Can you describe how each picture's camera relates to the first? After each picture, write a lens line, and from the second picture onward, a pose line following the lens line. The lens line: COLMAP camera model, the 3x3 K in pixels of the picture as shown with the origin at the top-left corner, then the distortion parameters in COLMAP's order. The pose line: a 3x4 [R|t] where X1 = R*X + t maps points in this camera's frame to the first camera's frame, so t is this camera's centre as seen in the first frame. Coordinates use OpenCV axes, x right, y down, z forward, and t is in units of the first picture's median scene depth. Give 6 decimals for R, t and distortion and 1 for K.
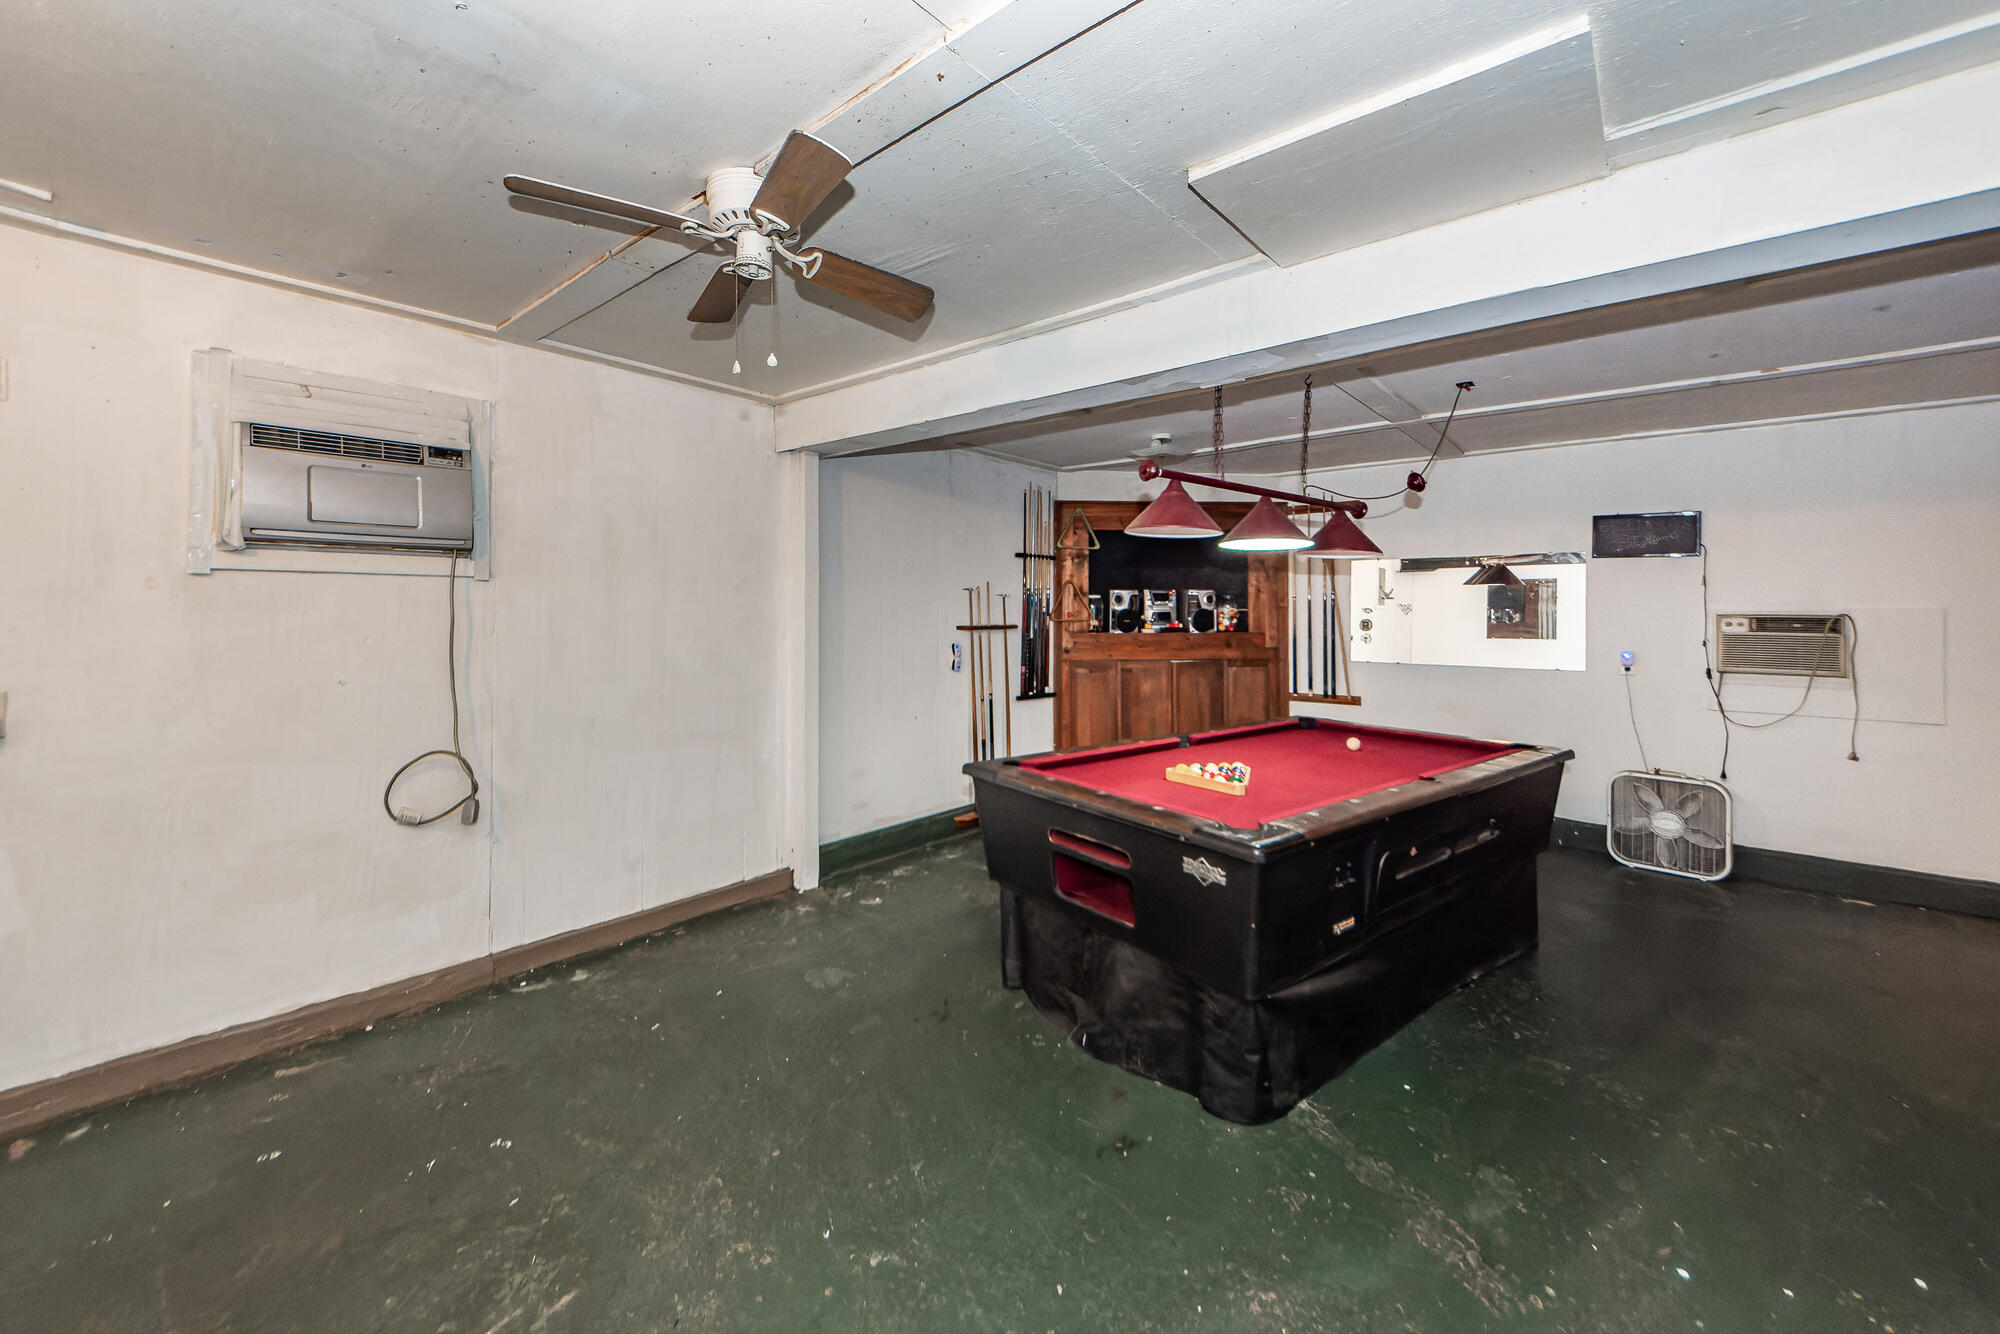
lens RADIAL K [[779.0, 0, 1015.4], [0, 779.0, 618.5], [0, 0, 1]] dist [0.015920, -0.000291]
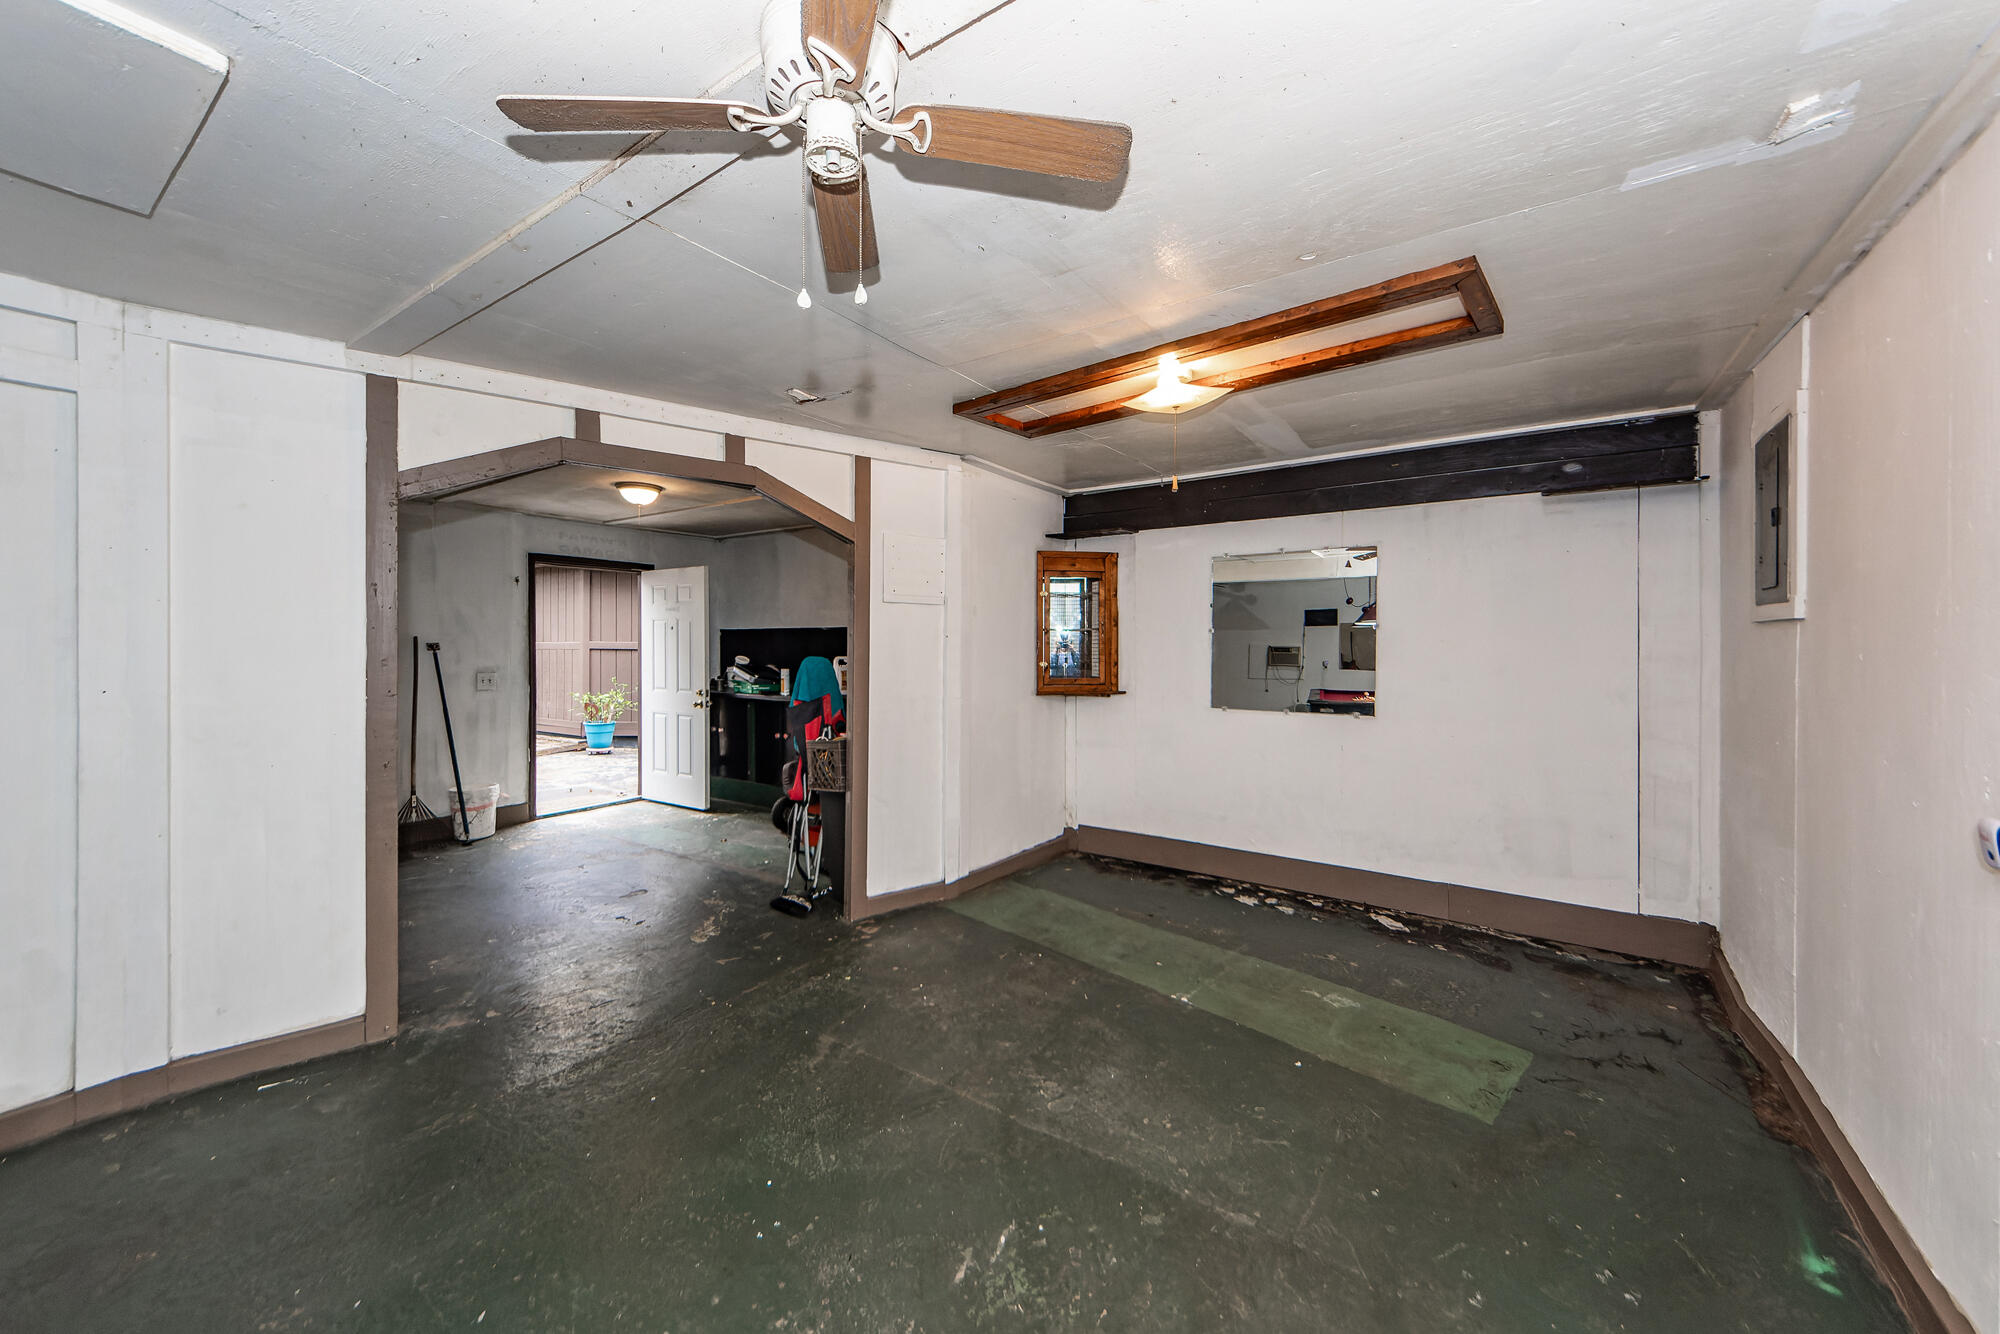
lens RADIAL K [[740.9, 0, 999.4], [0, 740.9, 639.1], [0, 0, 1]] dist [0.007658, -0.000439]
pose [[-0.994619, -0.009363, -0.103176, -0.145006], [-0.008878, 0.999947, -0.005163, -0.007466], [0.103219, -0.004220, -0.994650, 0.586015]]
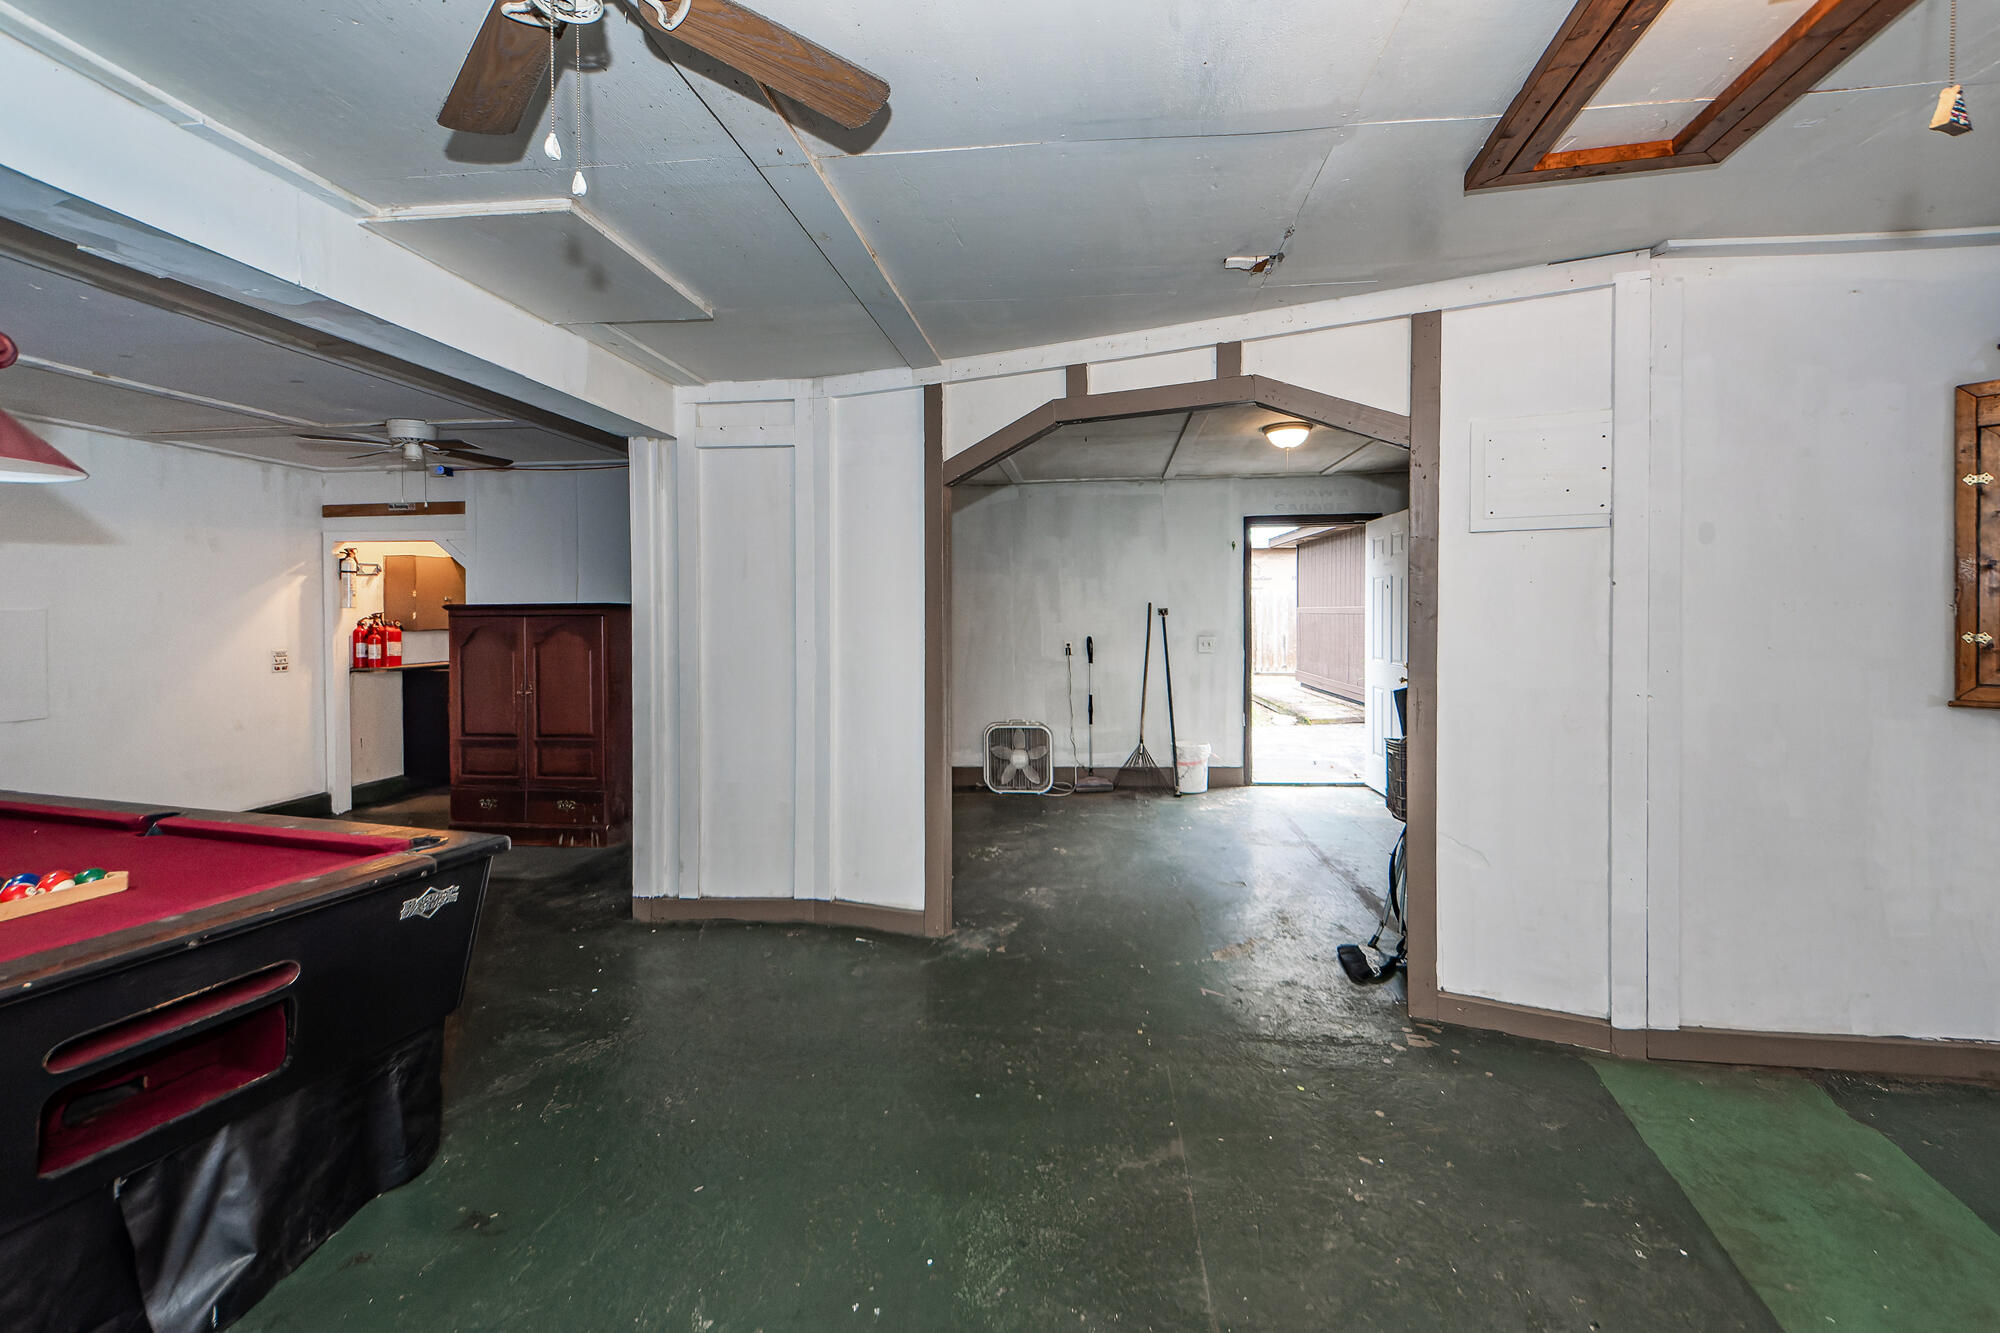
lens RADIAL K [[813.9, 0, 1047.1], [0, 813.9, 622.2], [0, 0, 1]] dist [0.028930, -0.009865]
pose [[-0.580867, -0.010512, 0.813930, -0.358920], [0.007928, 0.999796, 0.018571, -0.004096], [-0.813960, 0.017240, -0.580665, 0.368074]]
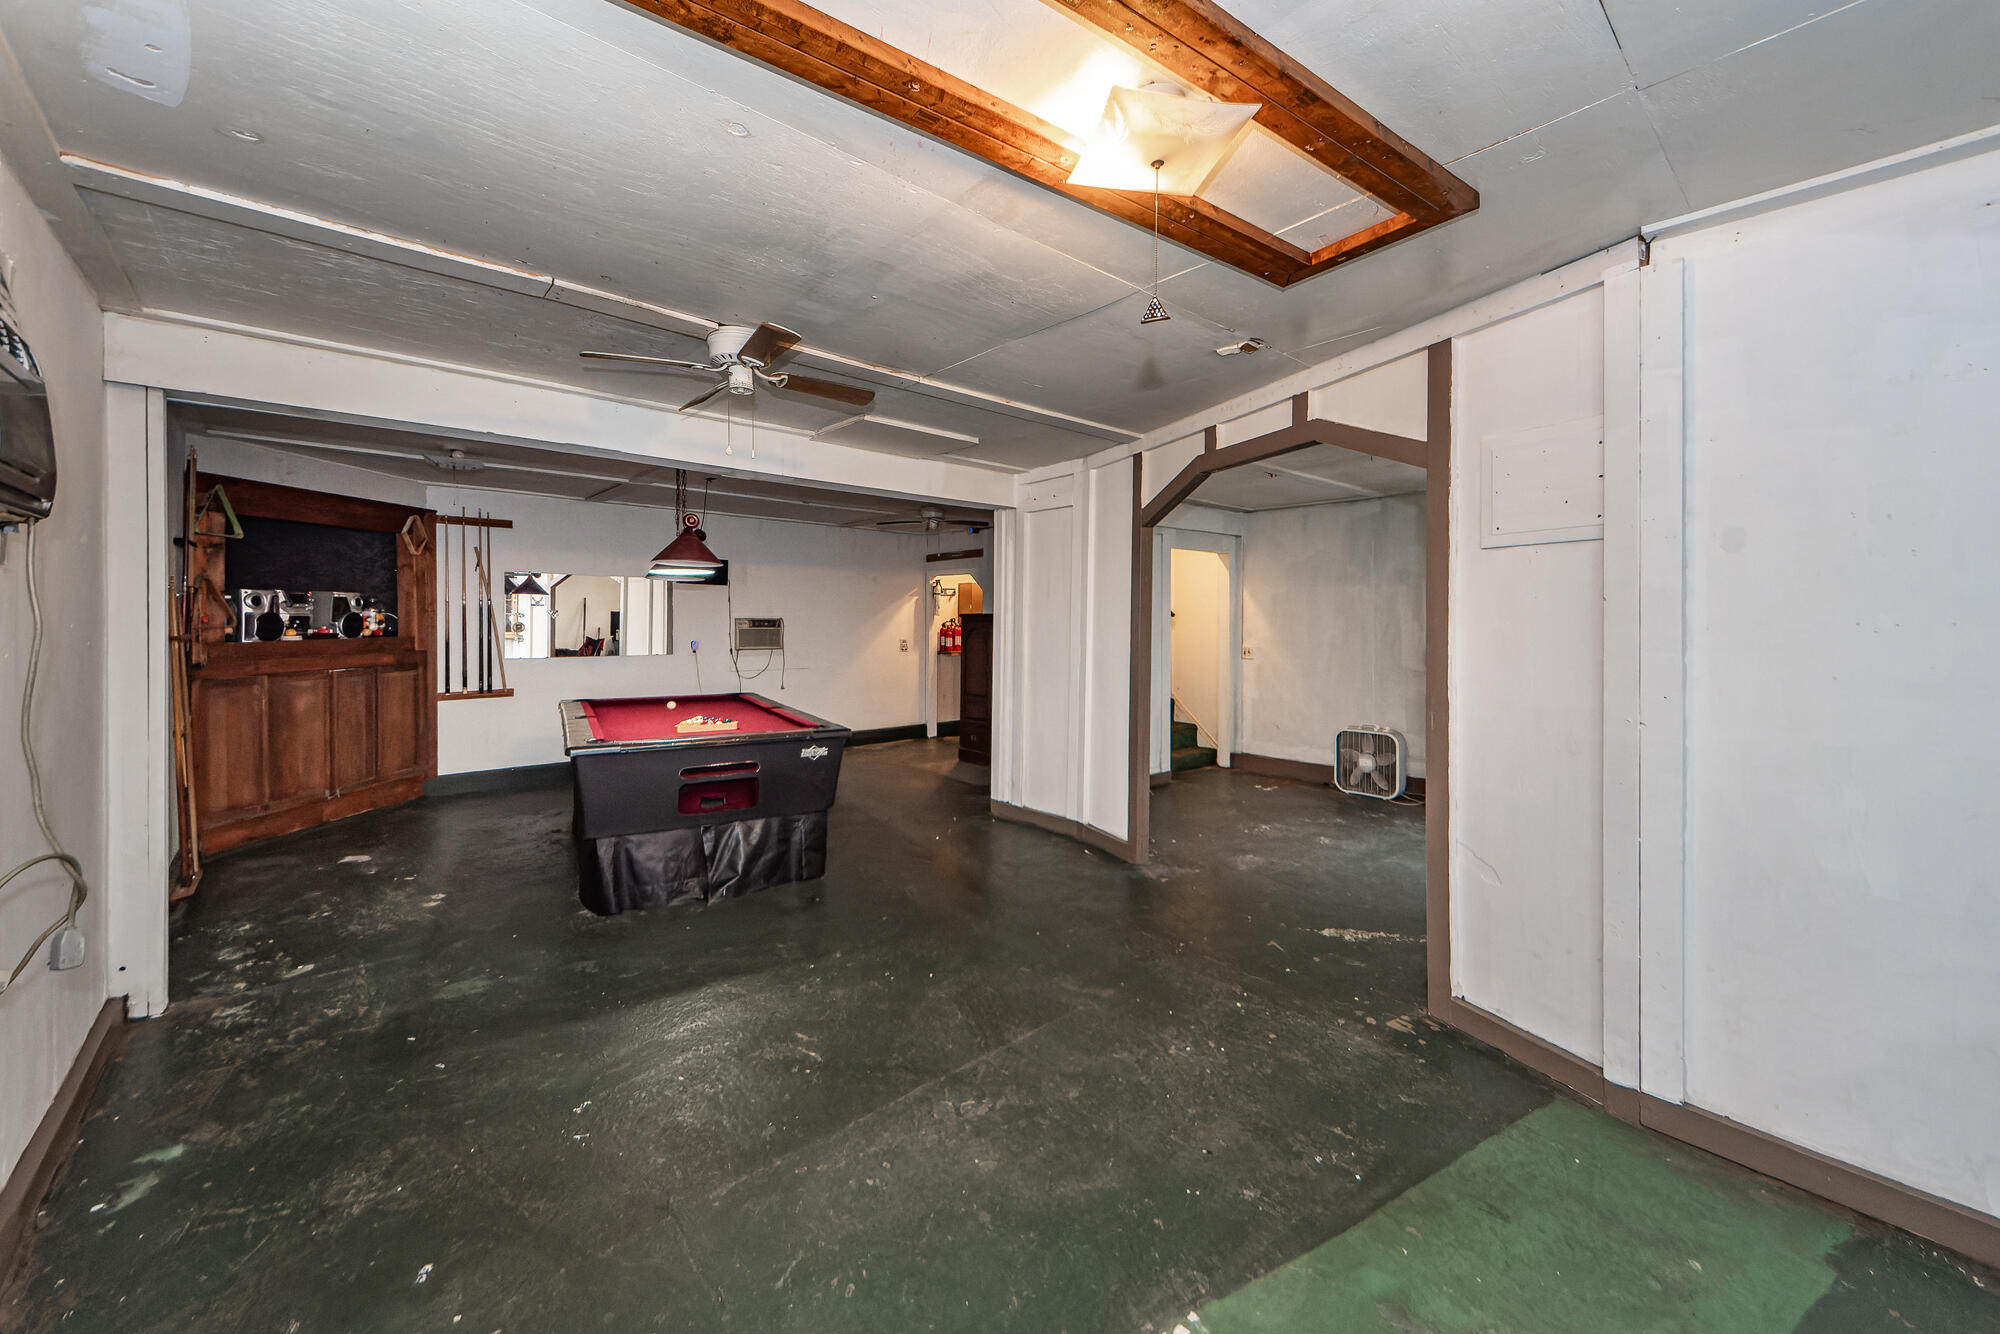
lens RADIAL K [[779.0, 0, 1015.4], [0, 779.0, 618.5], [0, 0, 1]] dist [0.015920, -0.000291]
pose [[0.132303, -0.001901, 0.991208, -0.613882], [0.002010, 0.999997, 0.001650, -0.005709], [-0.991207, 0.001774, 0.132306, 0.094150]]
